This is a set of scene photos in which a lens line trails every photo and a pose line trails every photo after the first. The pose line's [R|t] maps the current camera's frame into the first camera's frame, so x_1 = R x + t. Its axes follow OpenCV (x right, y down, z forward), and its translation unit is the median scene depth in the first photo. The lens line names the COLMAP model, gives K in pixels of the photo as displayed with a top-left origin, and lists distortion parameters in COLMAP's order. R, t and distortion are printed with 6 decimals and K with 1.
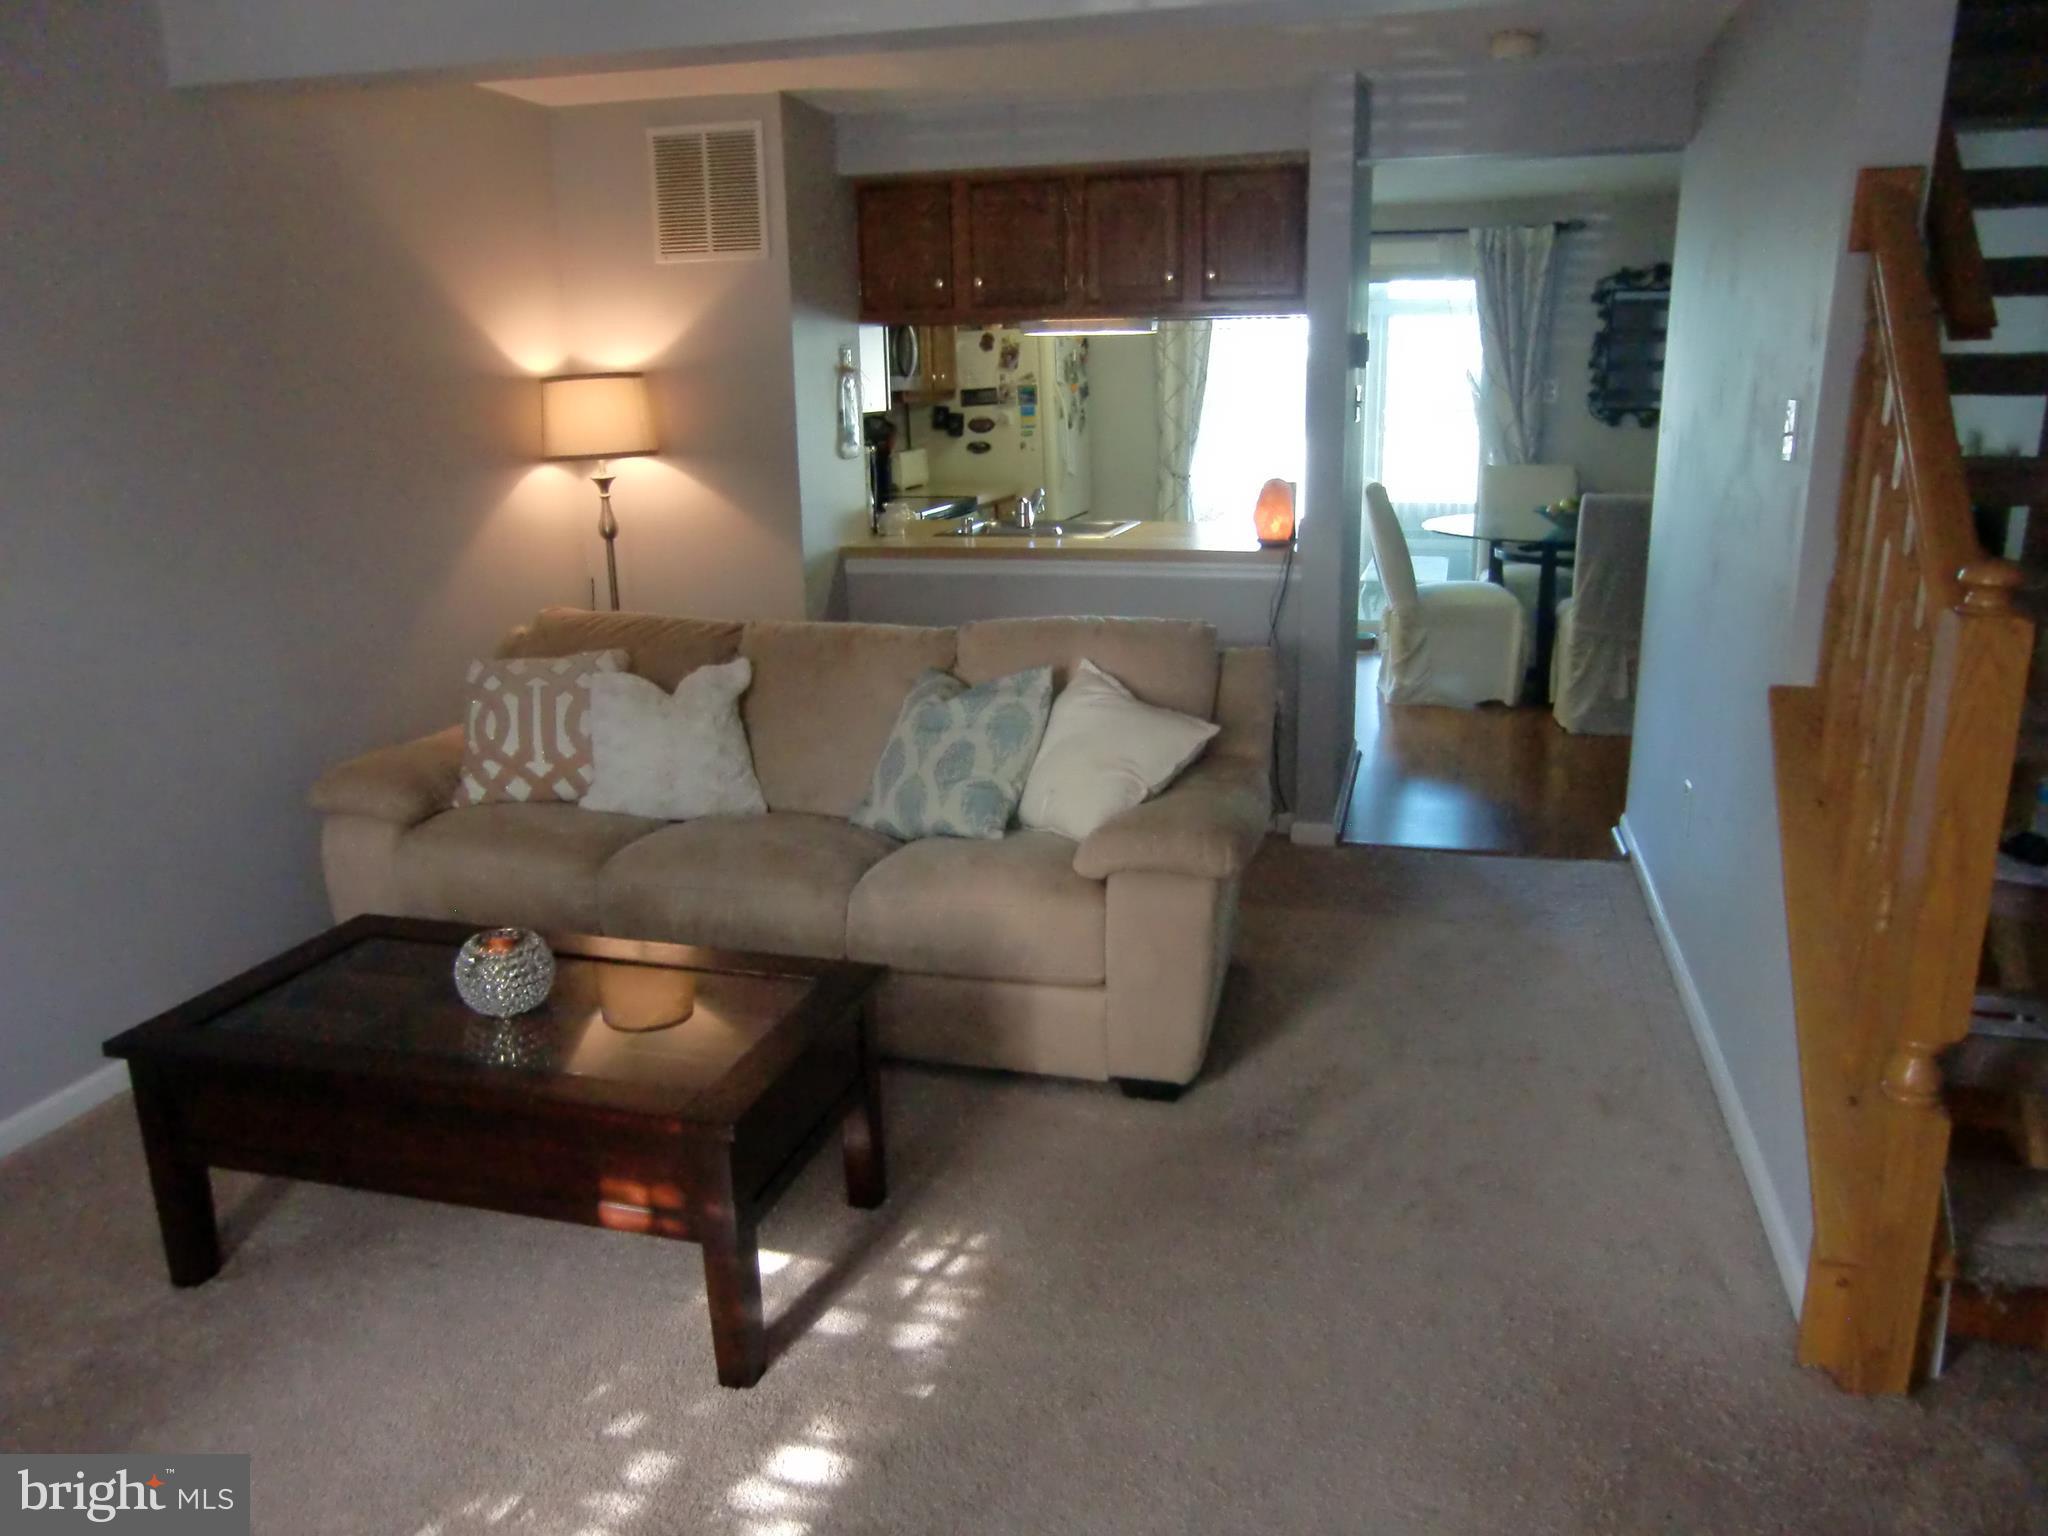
lens RADIAL K [[1464.2, 0, 1026.0], [0, 1464.2, 768.9], [0, 0, 1]] dist [-0.042279, 0.021744]
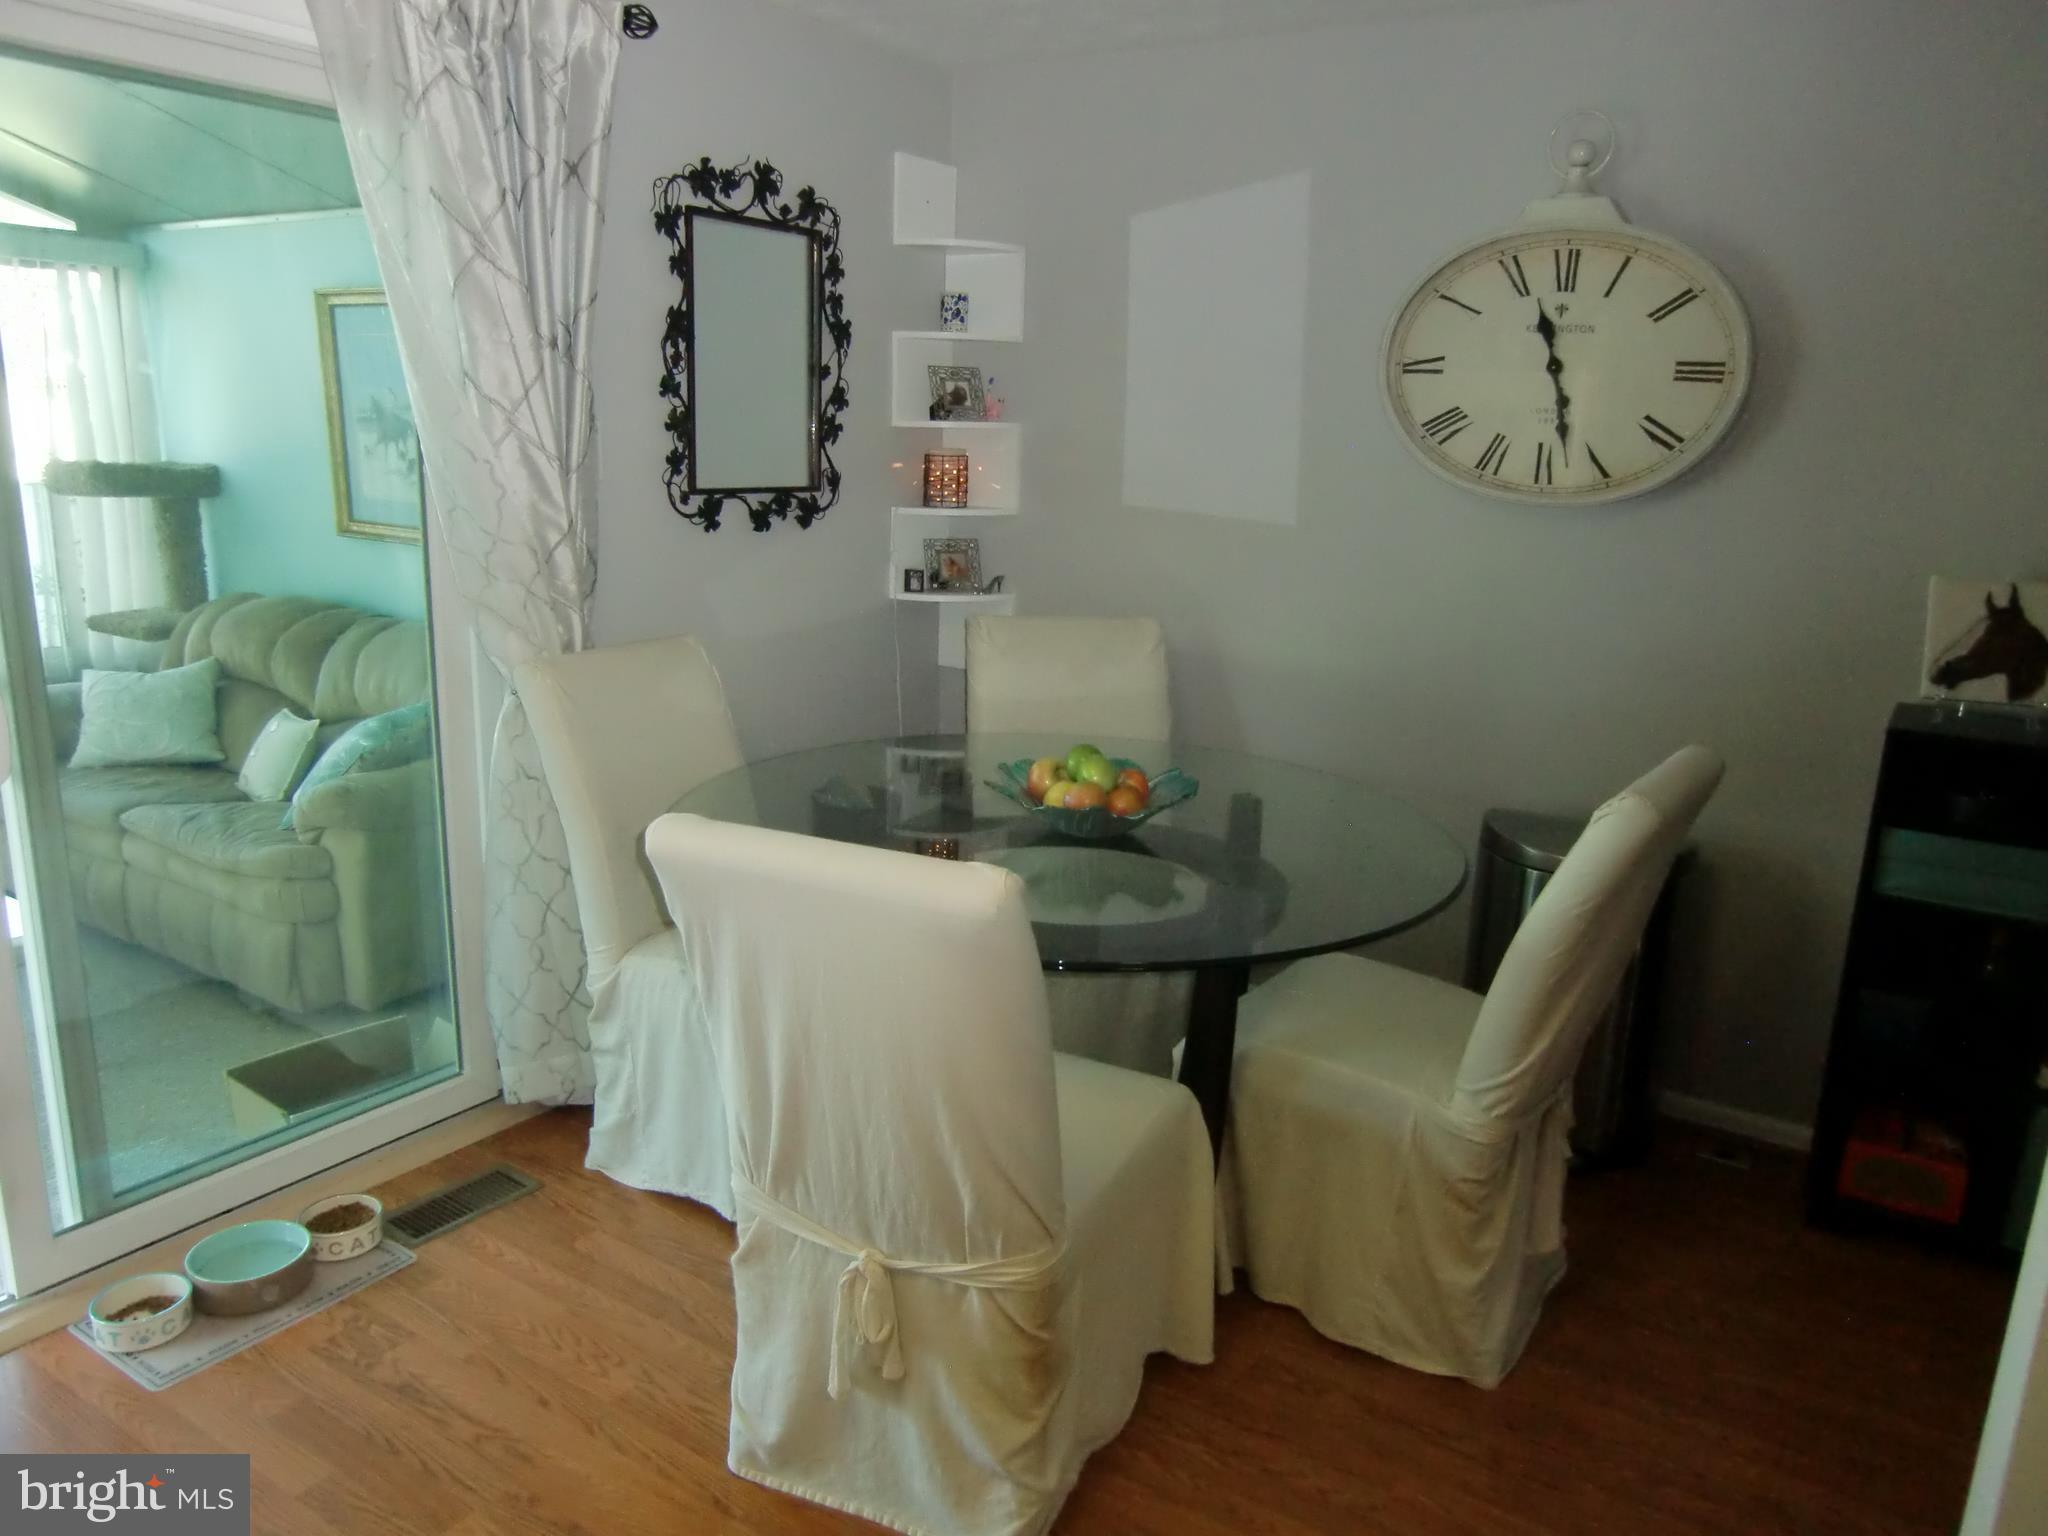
lens RADIAL K [[1464.2, 0, 1029.4], [0, 1464.2, 785.1], [0, 0, 1]] dist [-0.042279, 0.021744]
pose [[0.311940, -0.208752, 0.926885, 0.014652], [0.209648, 0.966641, 0.147149, -0.208896], [-0.926683, 0.148418, 0.345298, 0.781455]]
